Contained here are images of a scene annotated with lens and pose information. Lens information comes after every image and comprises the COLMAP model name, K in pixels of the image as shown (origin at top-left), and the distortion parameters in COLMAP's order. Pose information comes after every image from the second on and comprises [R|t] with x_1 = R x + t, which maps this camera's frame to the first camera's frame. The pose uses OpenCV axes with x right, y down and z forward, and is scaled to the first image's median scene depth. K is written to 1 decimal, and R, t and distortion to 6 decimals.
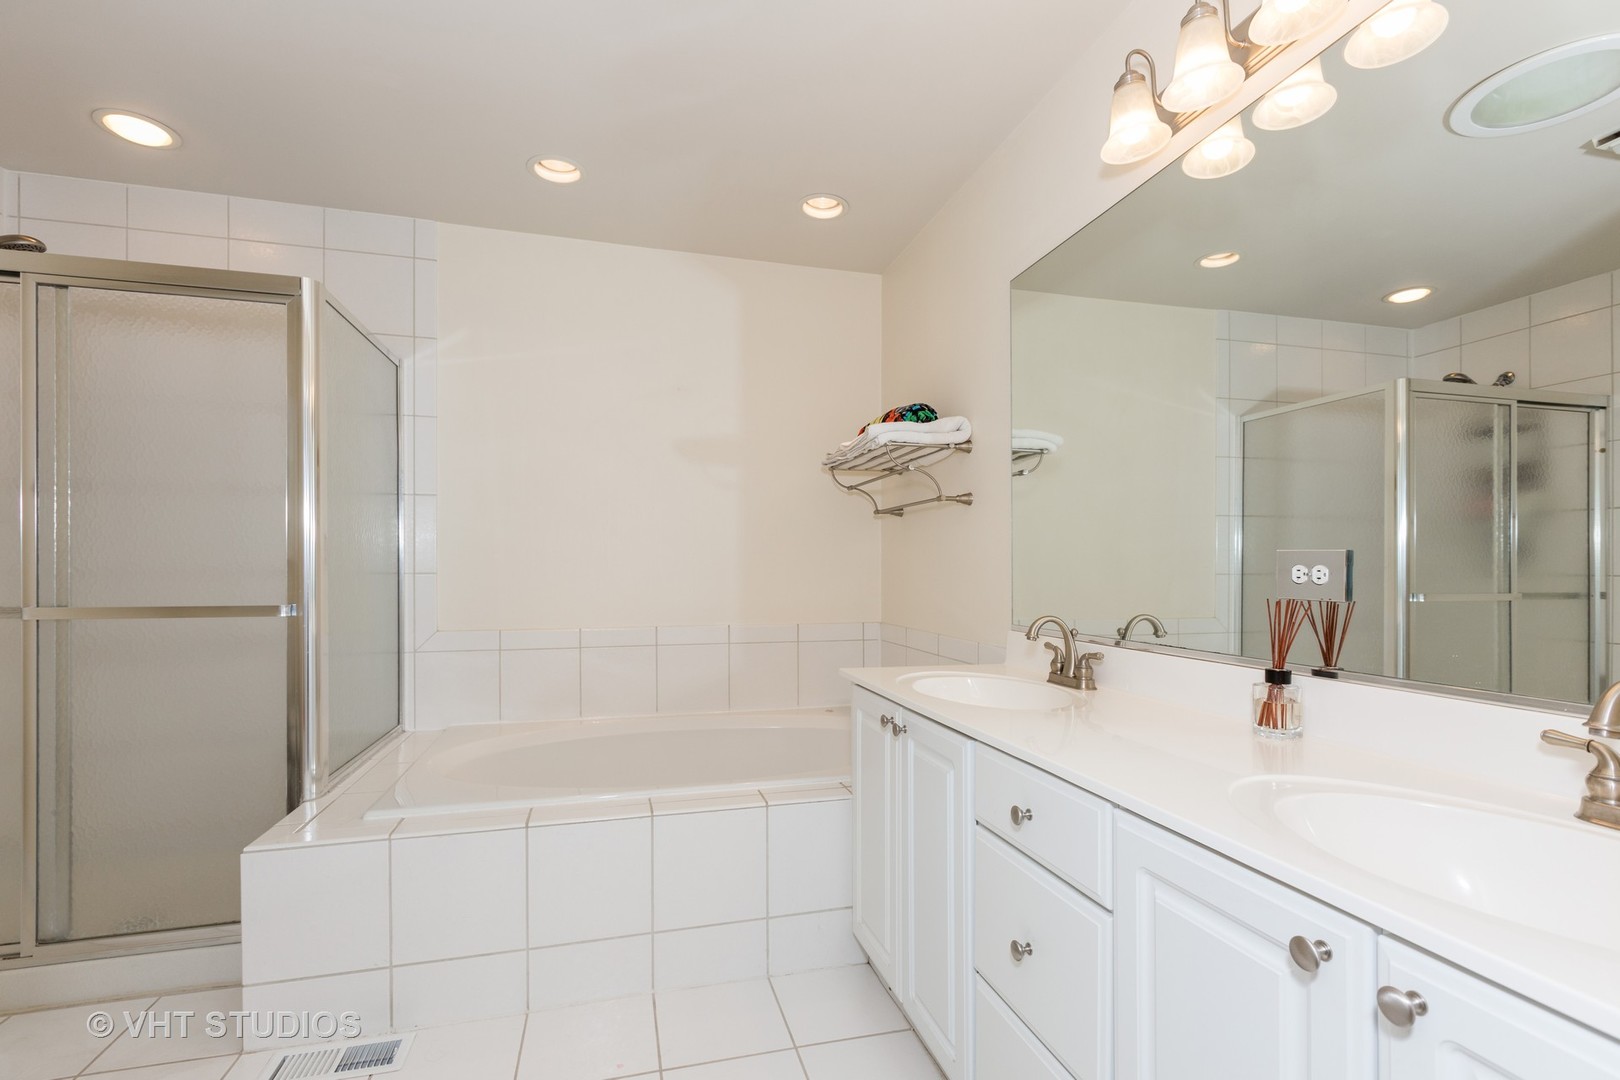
lens RADIAL K [[735.1, 0, 813.0], [0, 735.1, 571.6], [0, 0, 1]] dist [0.003151, 0.000274]
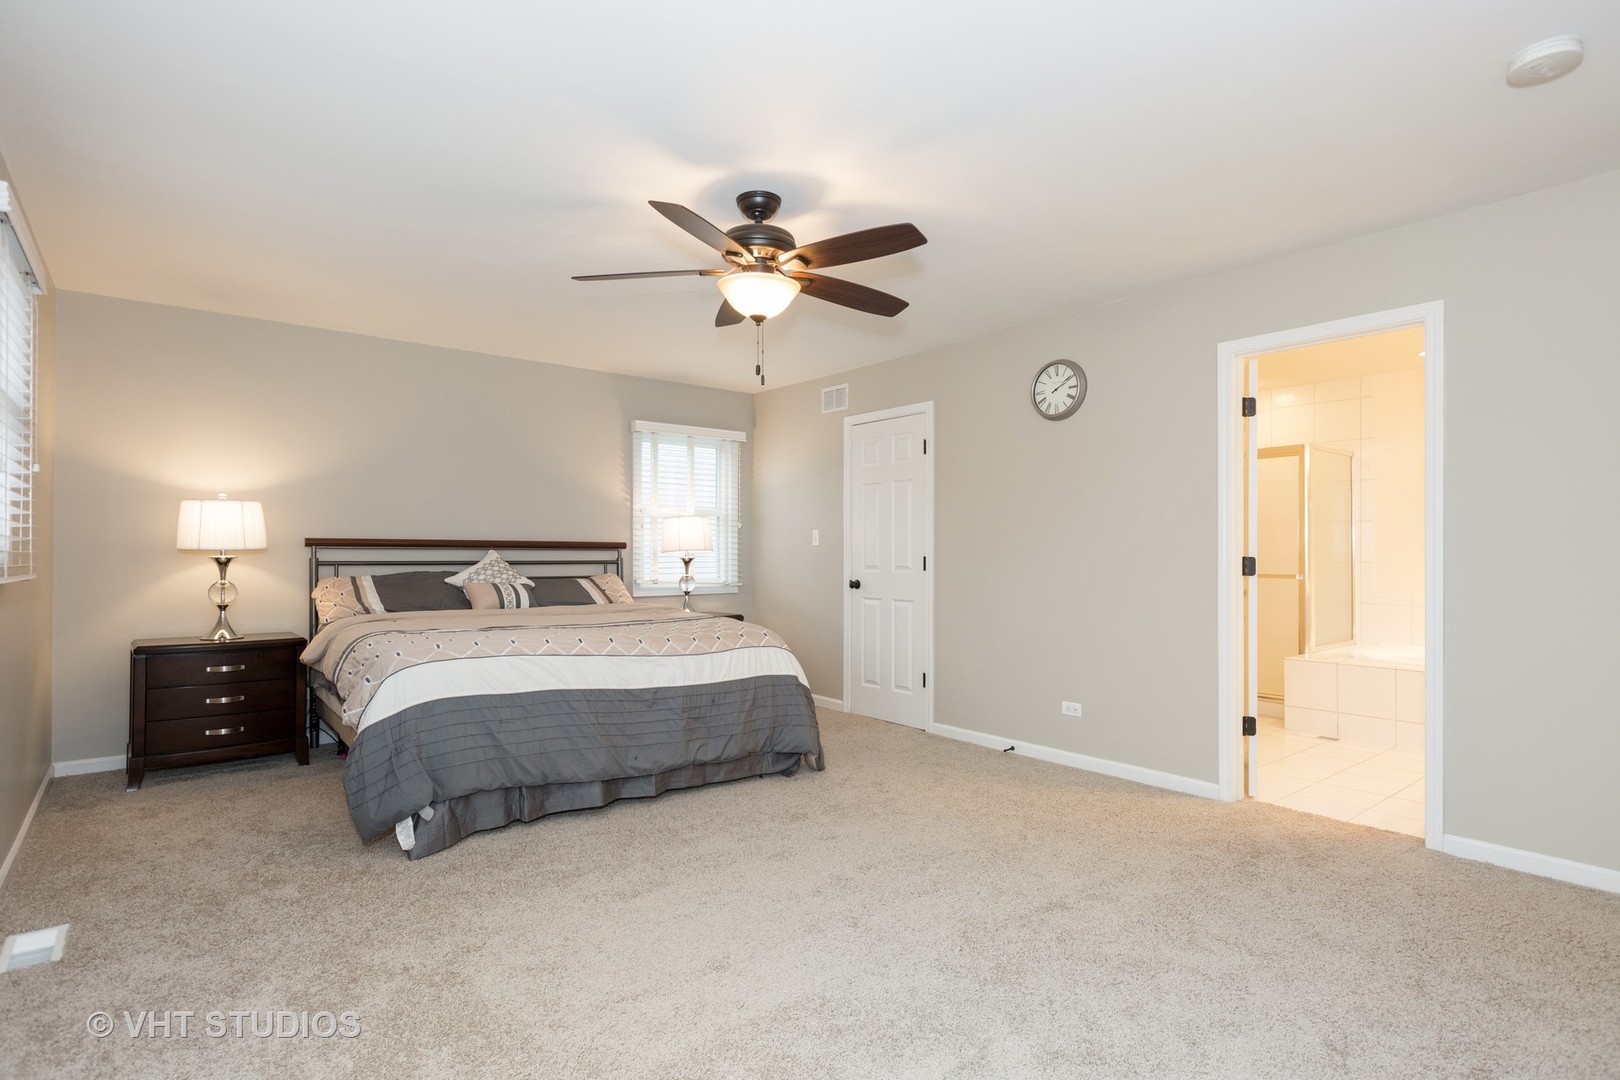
lens RADIAL K [[815.7, 0, 810.0], [0, 815.7, 540.0], [0, 0, 1]] dist [-0.000919, -0.000142]
pose [[0.403417, -0.005888, -0.914997, 1.158682], [-0.006406, 0.999937, -0.009259, -0.037618], [0.914994, 0.009597, 0.403354, -1.647420]]
